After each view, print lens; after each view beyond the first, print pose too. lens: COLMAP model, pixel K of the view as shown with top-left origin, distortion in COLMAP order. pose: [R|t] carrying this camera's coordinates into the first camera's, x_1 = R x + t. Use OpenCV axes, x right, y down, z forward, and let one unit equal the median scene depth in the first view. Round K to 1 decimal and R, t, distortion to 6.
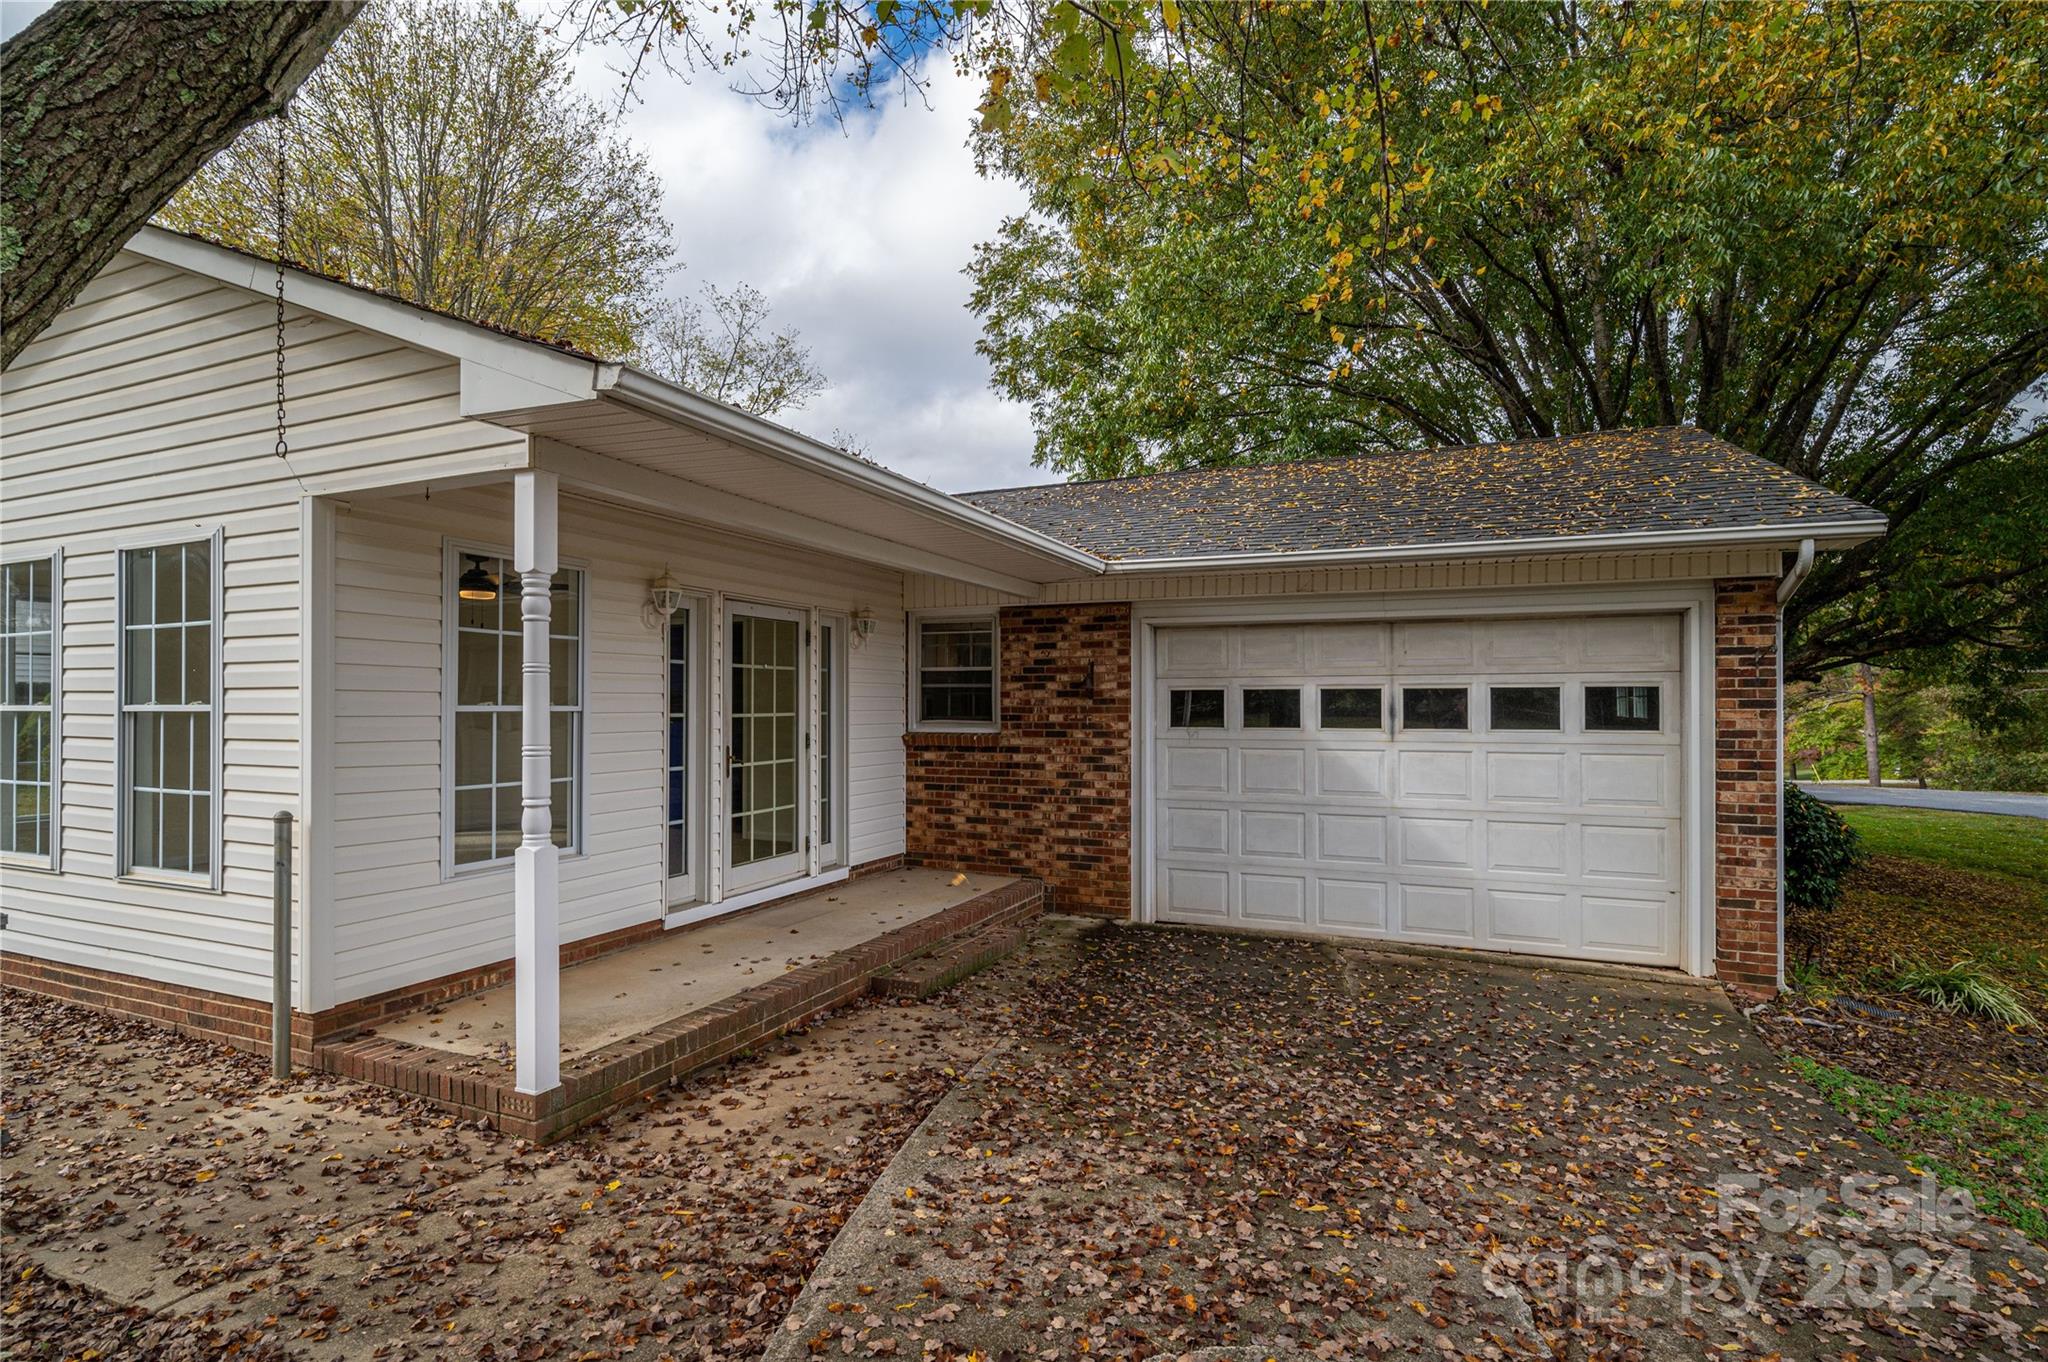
lens RADIAL K [[975.9, 0, 1022.1], [0, 975.9, 696.0], [0, 0, 1]] dist [0.004056, 0.000772]
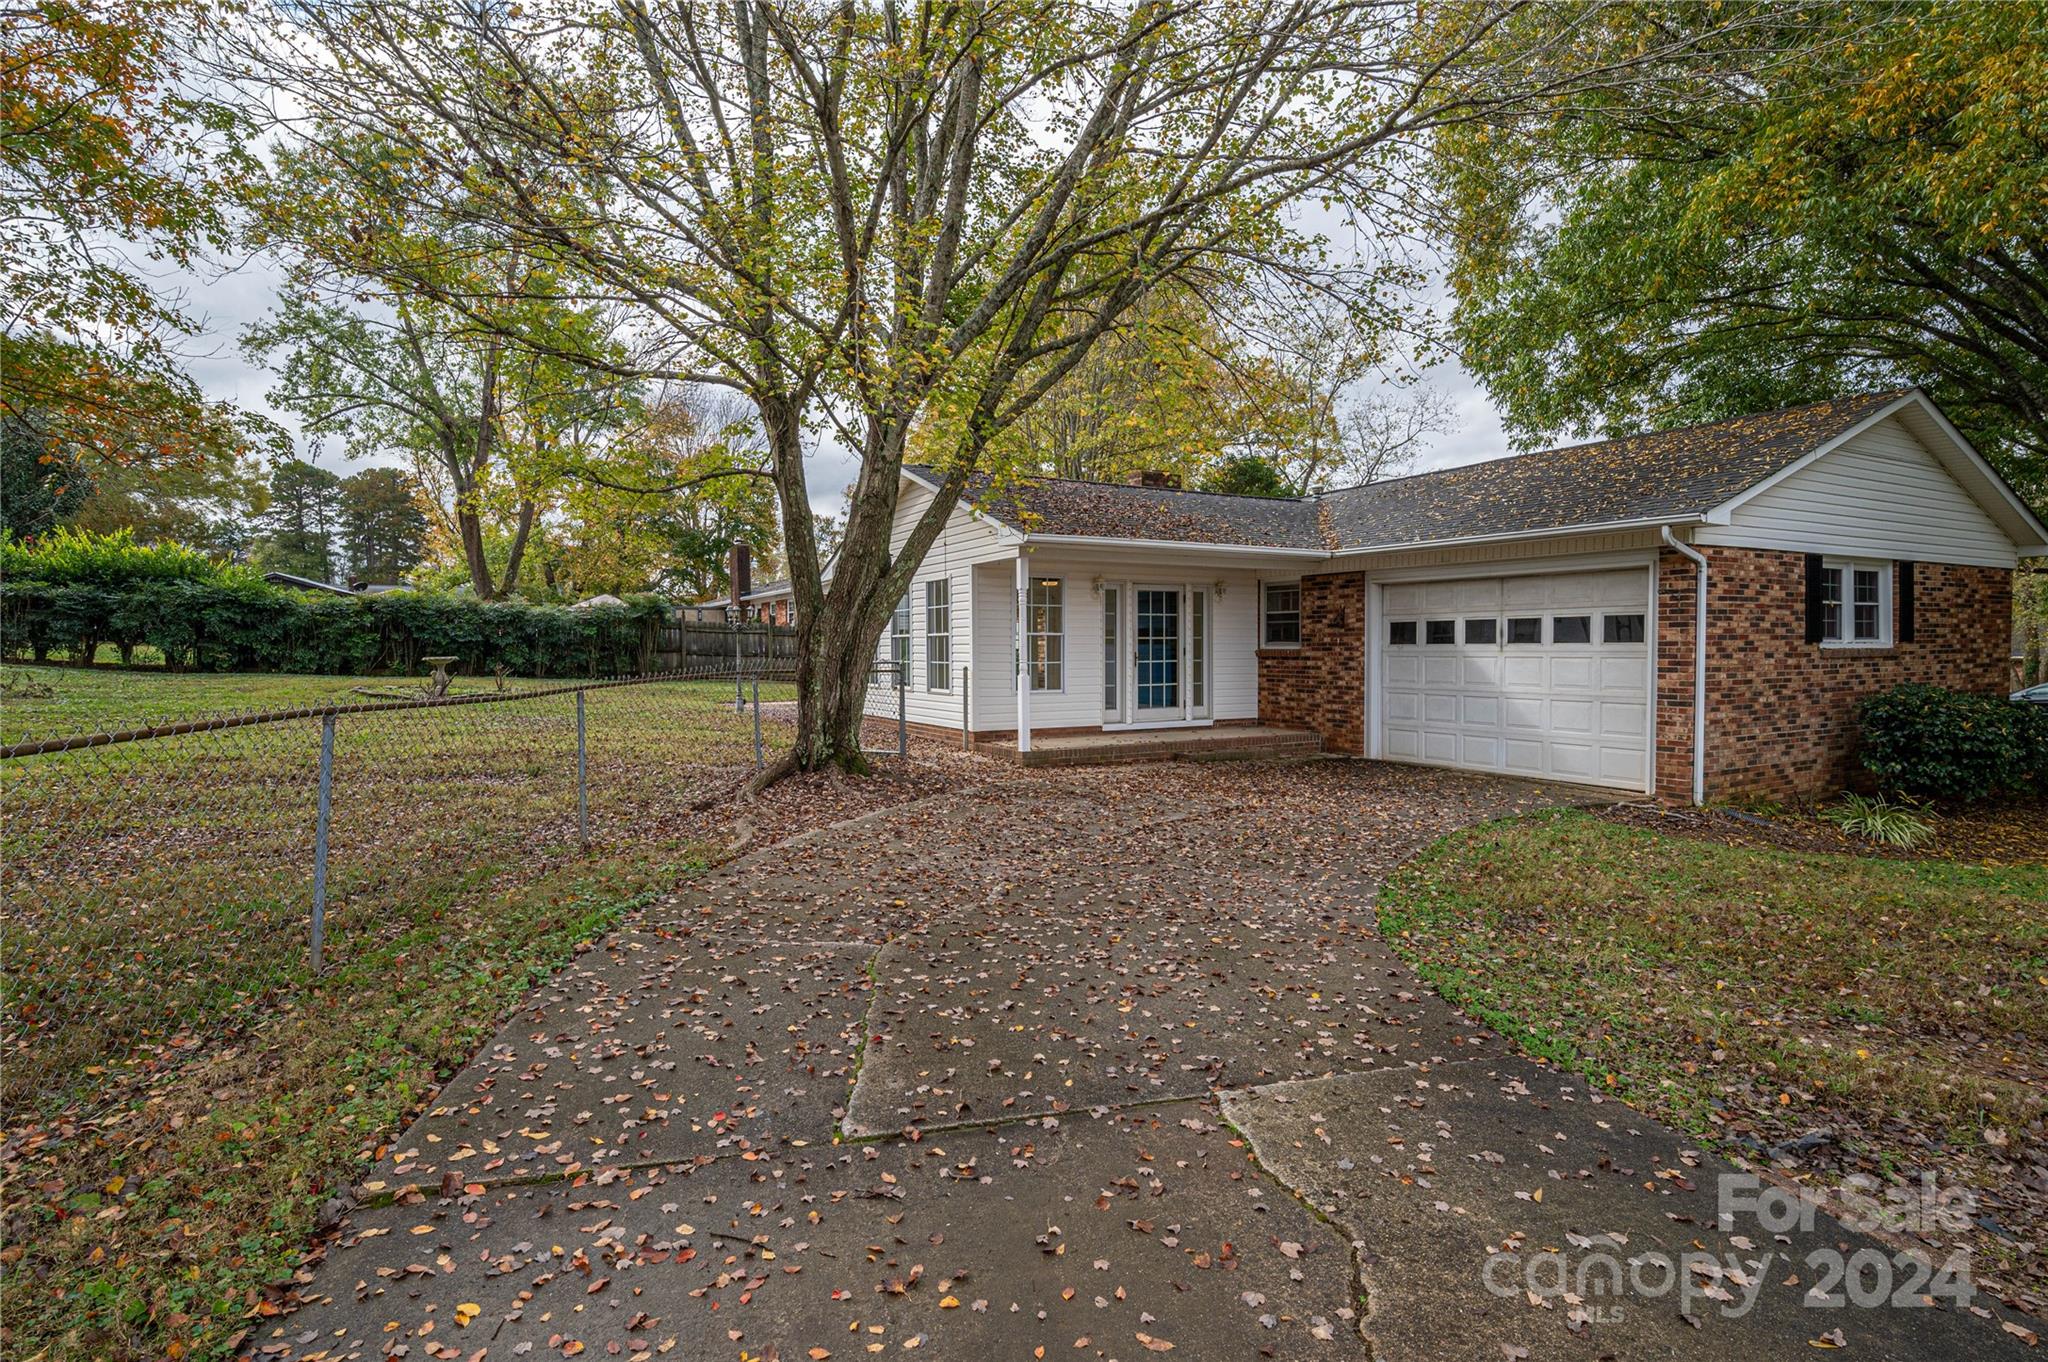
lens RADIAL K [[991.2, 0, 1024.0], [0, 991.2, 681.0], [0, 0, 1]] dist [-0.002727, -0.000203]
pose [[0.792216, 0.017751, -0.609983, 0.761236], [0.009823, 0.999076, 0.041832, 0.018863], [0.610162, -0.039132, 0.791310, -0.797825]]
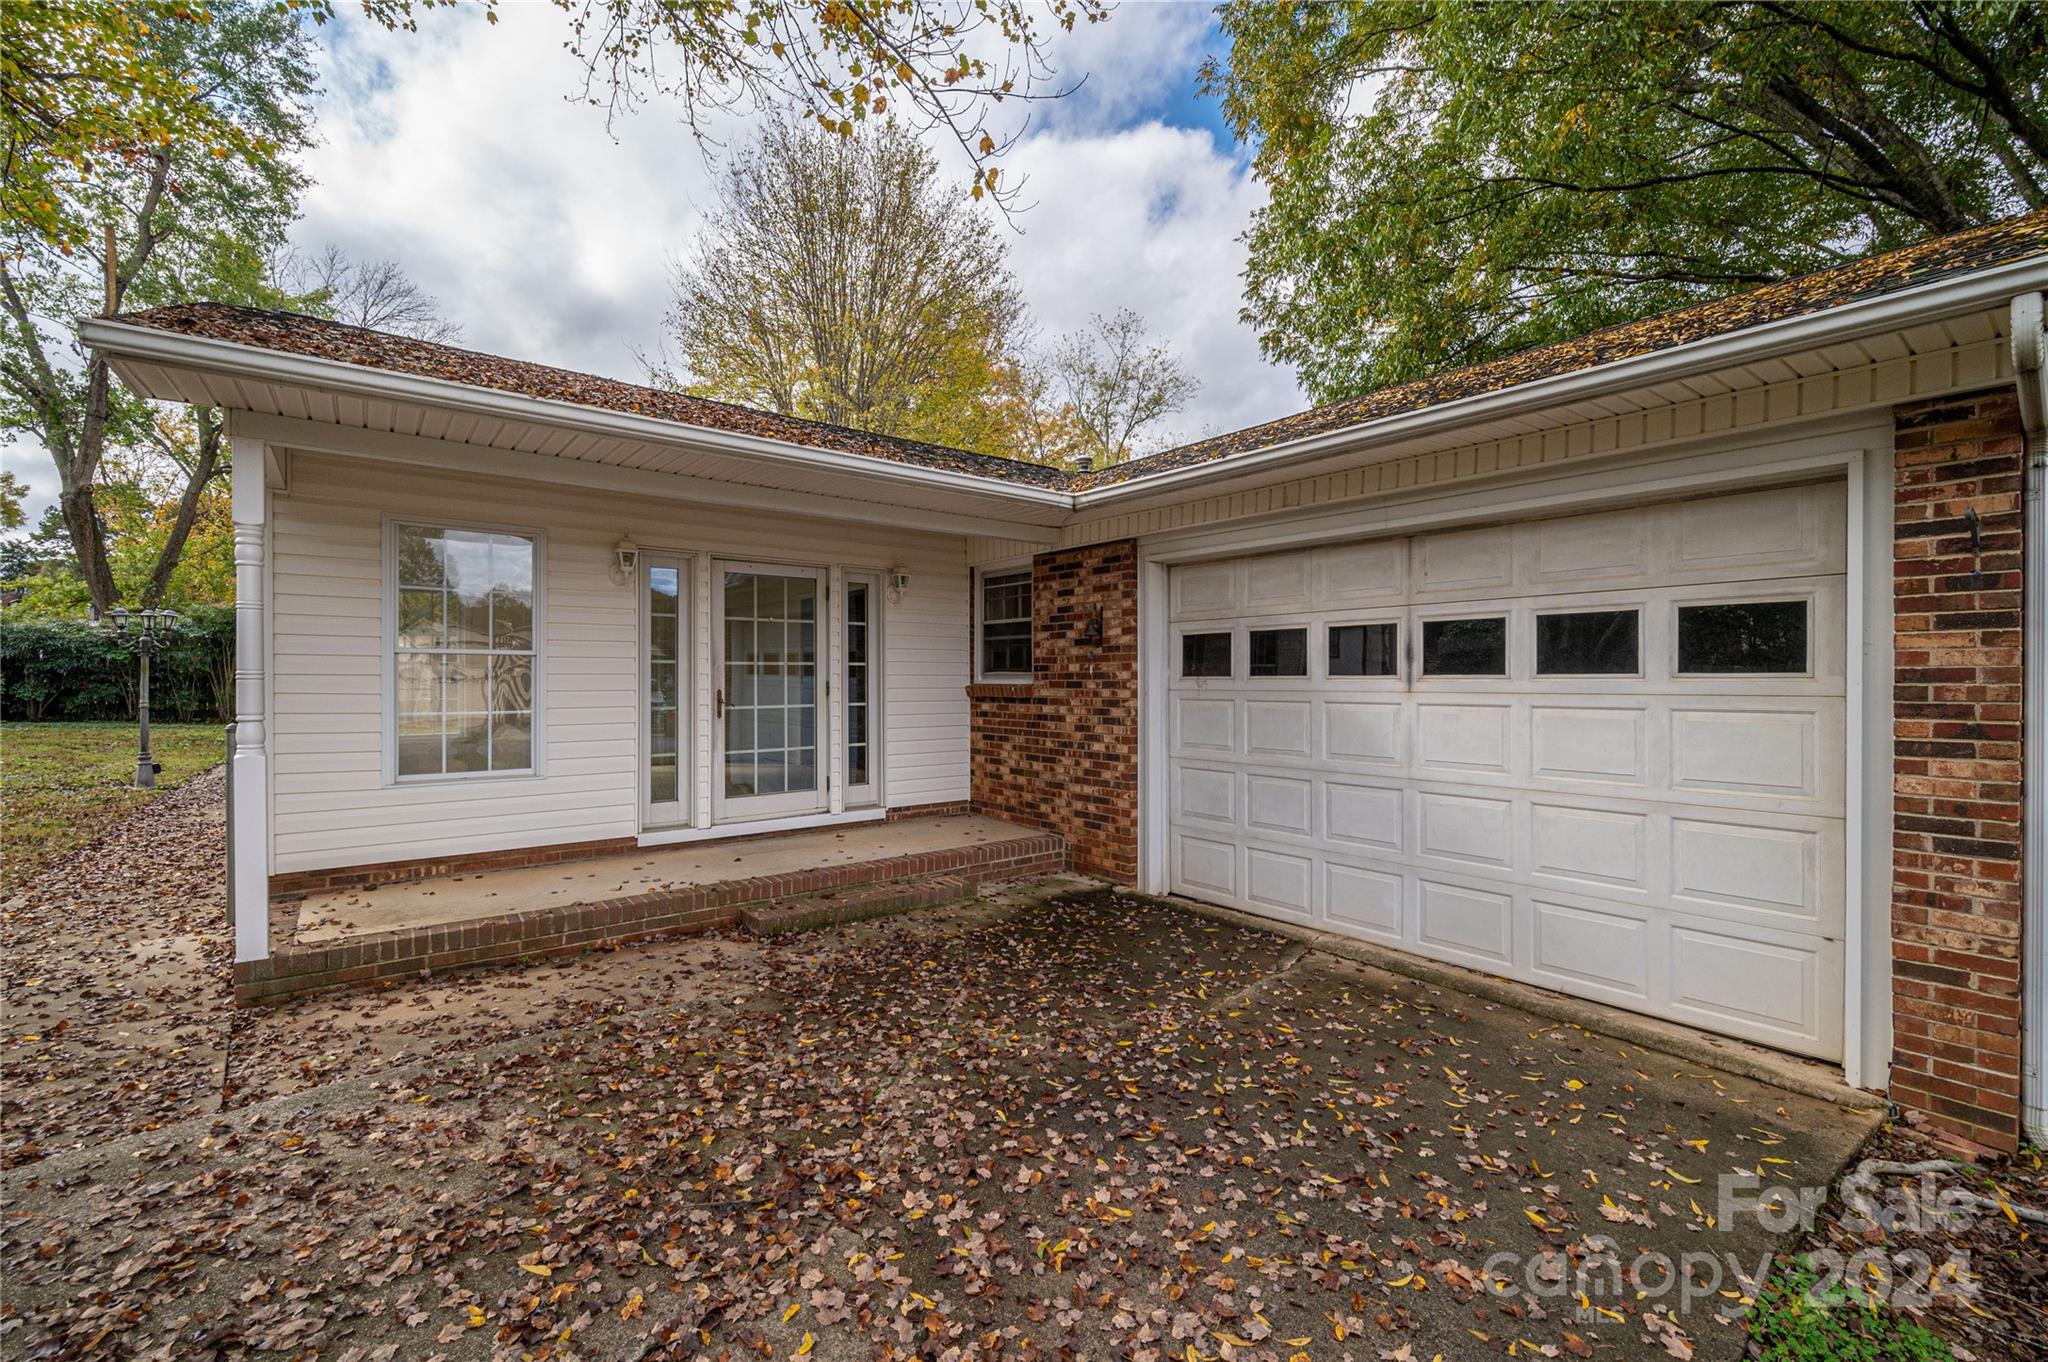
lens RADIAL K [[851.7, 0, 1024.0], [0, 851.7, 681.0], [0, 0, 1]] dist [0.000110, -0.000197]
pose [[0.883629, 0.000665, -0.468187, 0.426937], [0.004950, 0.999930, 0.010762, 0.029476], [0.468162, -0.011827, 0.883564, 0.273189]]
